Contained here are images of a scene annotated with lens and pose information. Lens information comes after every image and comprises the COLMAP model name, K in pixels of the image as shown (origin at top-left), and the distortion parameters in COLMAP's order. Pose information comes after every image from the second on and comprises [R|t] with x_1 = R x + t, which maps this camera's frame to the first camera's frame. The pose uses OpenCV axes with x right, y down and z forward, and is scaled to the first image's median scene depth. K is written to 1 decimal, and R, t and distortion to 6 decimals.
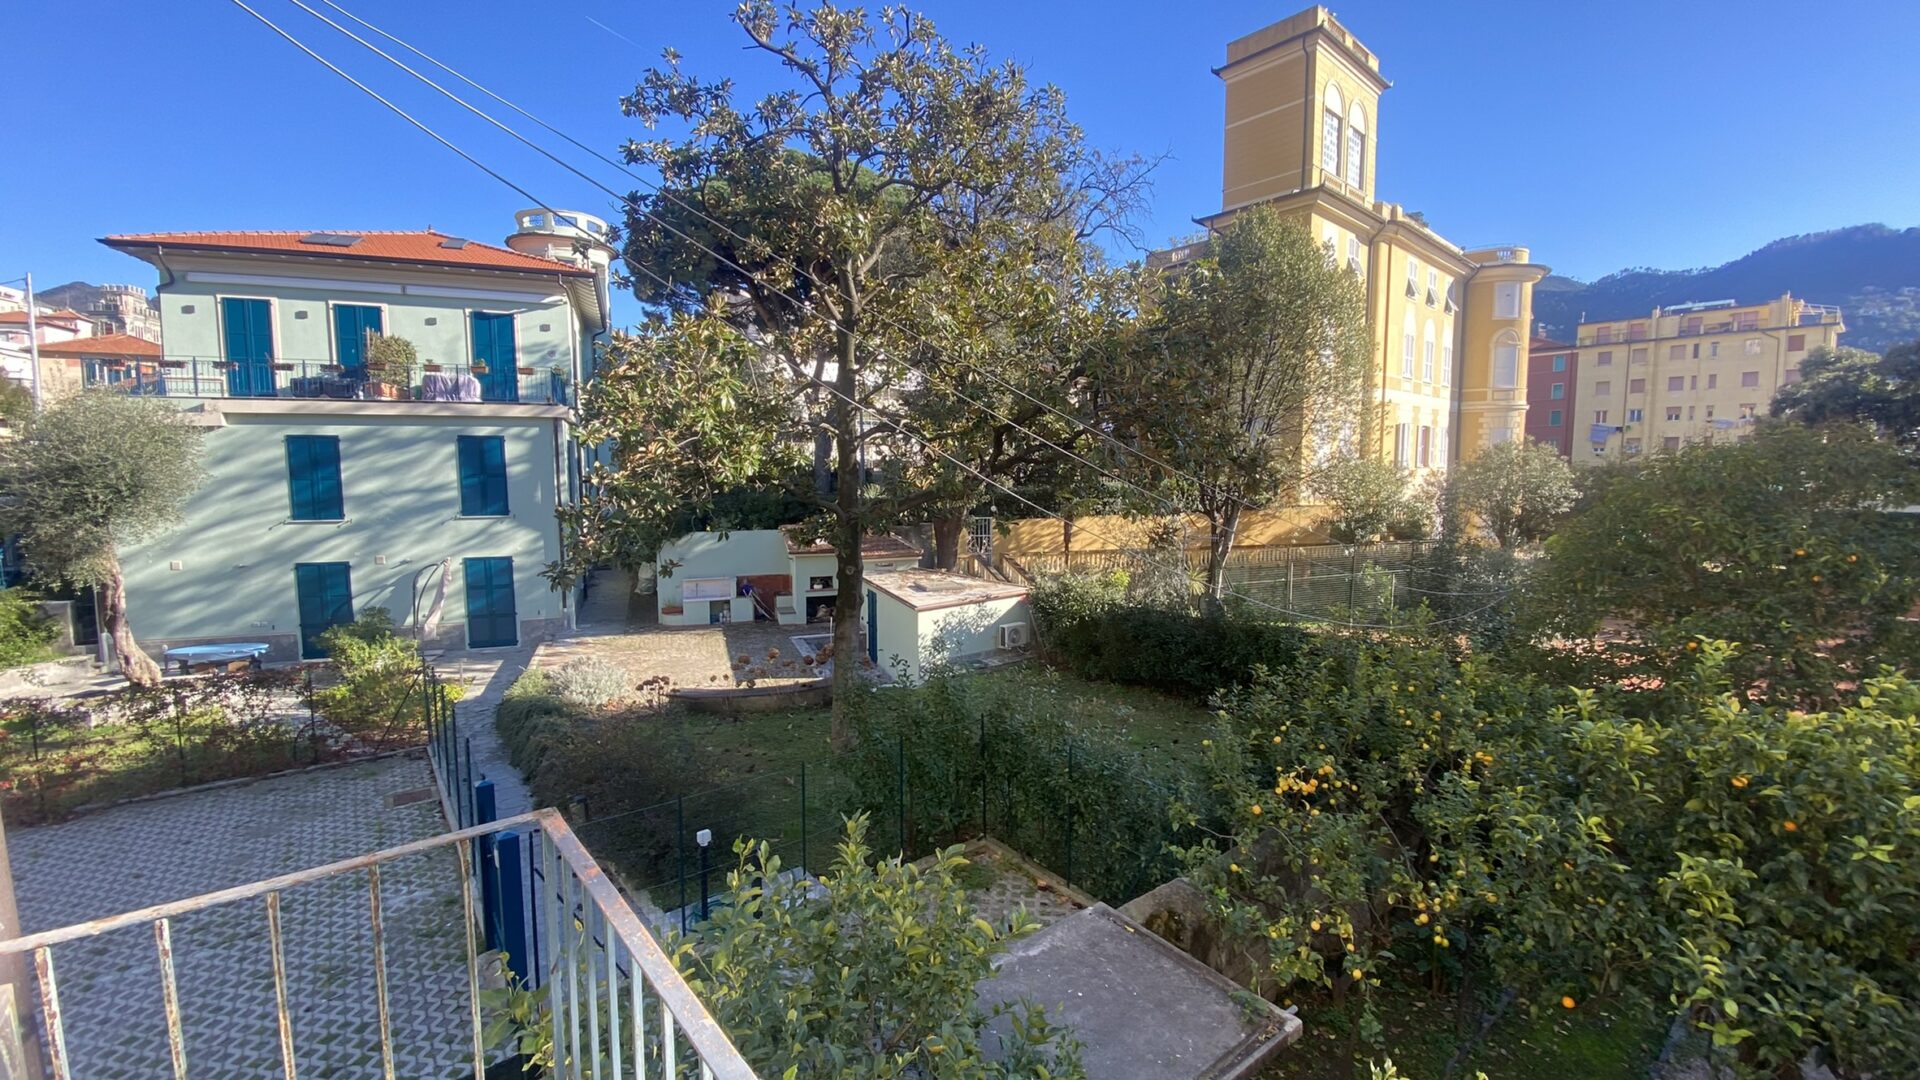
lens RADIAL K [[806.8, 0, 926.7], [0, 806.8, 536.4], [0, 0, 1]] dist [0.000513, -0.011841]
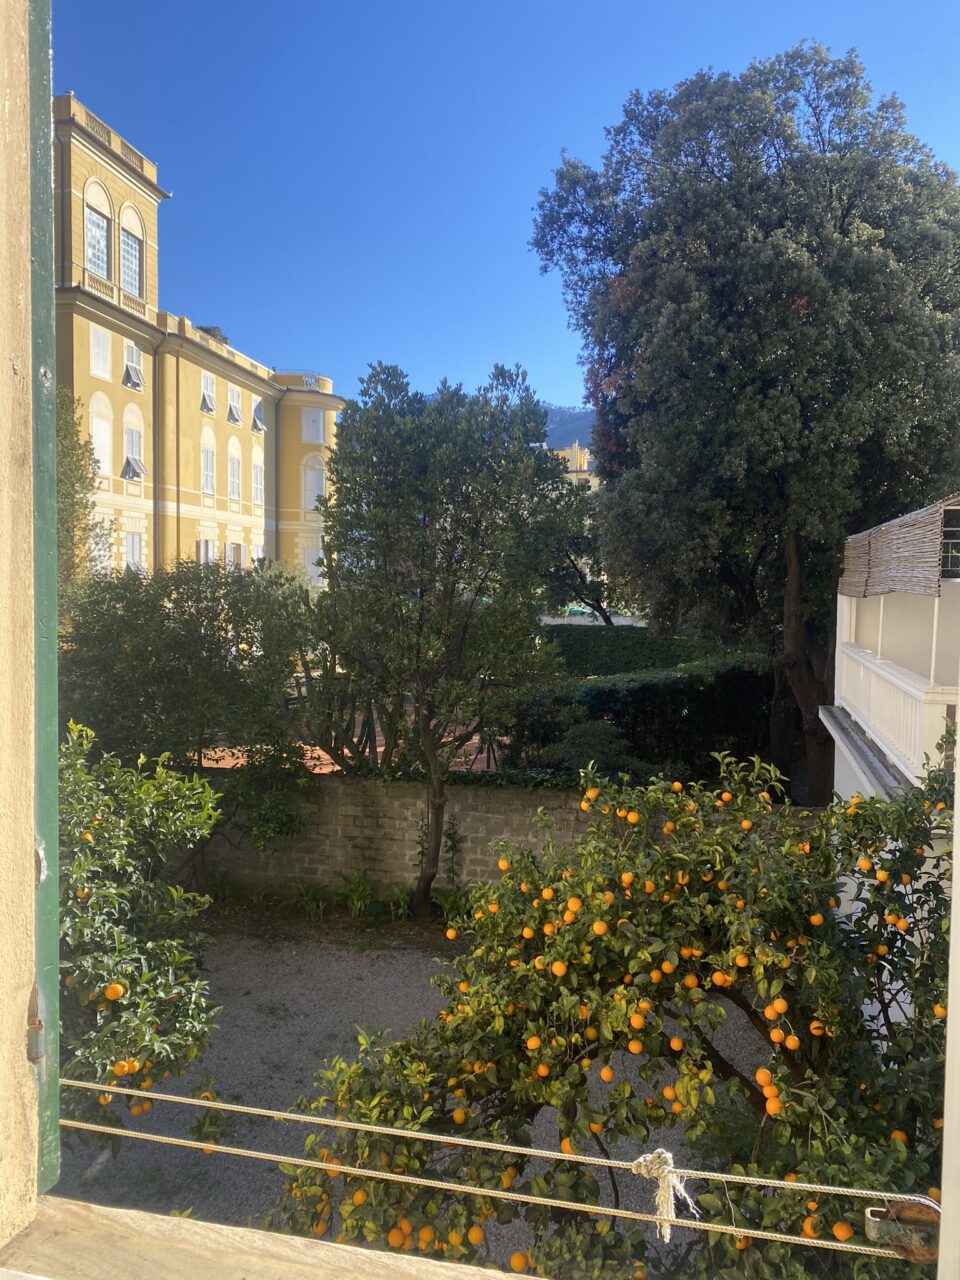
lens RADIAL K [[994.0, 0, 470.0], [0, 994.0, 649.7], [0, 0, 1]] dist [-0.014500, 0.029659]
pose [[0.786584, -0.021401, 0.617113, 0.125721], [0.030188, 0.999537, -0.003815, 0.012590], [-0.616745, 0.021630, 0.786865, -0.212106]]
